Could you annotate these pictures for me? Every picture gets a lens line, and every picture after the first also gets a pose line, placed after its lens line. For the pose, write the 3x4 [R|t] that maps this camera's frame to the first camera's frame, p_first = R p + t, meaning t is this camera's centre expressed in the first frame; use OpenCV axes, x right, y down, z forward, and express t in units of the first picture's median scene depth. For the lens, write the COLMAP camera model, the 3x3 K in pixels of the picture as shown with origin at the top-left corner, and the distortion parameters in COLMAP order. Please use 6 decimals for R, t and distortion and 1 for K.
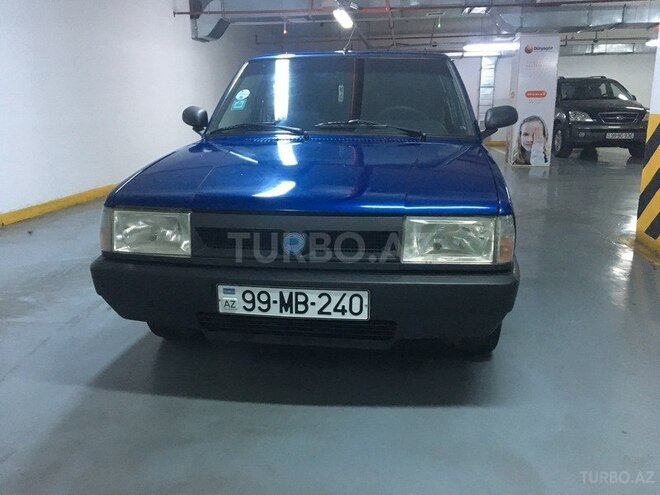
lens RADIAL K [[540.0, 0, 330.0], [0, 540.0, 247.5], [0, 0, 1]] dist [0.012374, 0.005497]
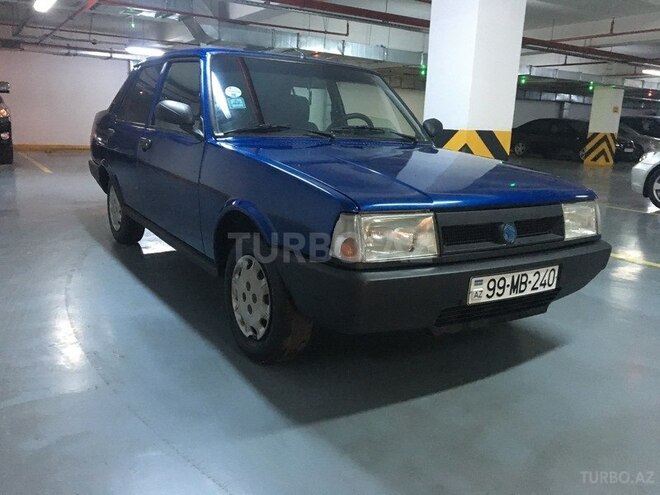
lens RADIAL K [[540.0, 0, 330.0], [0, 540.0, 247.5], [0, 0, 1]] dist [0.012374, 0.005497]
pose [[0.776151, -0.102415, 0.622175, -1.089927], [0.108727, 0.993679, 0.027932, -0.051467], [-0.621103, 0.045967, 0.782380, 0.338511]]
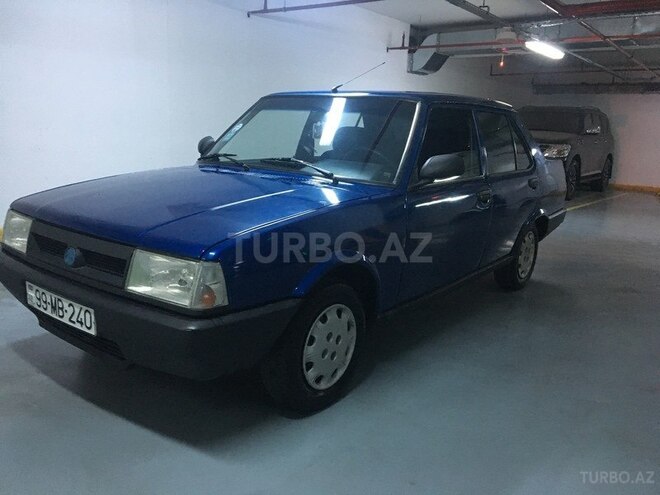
lens RADIAL K [[554.1, 0, 330.0], [0, 554.1, 247.5], [0, 0, 1]] dist [0.003084, -0.001498]
pose [[0.860890, 0.147737, -0.486870, 0.992372], [-0.174781, 0.984554, -0.010294, -0.113266], [0.477829, 0.093958, 0.873414, 0.226656]]
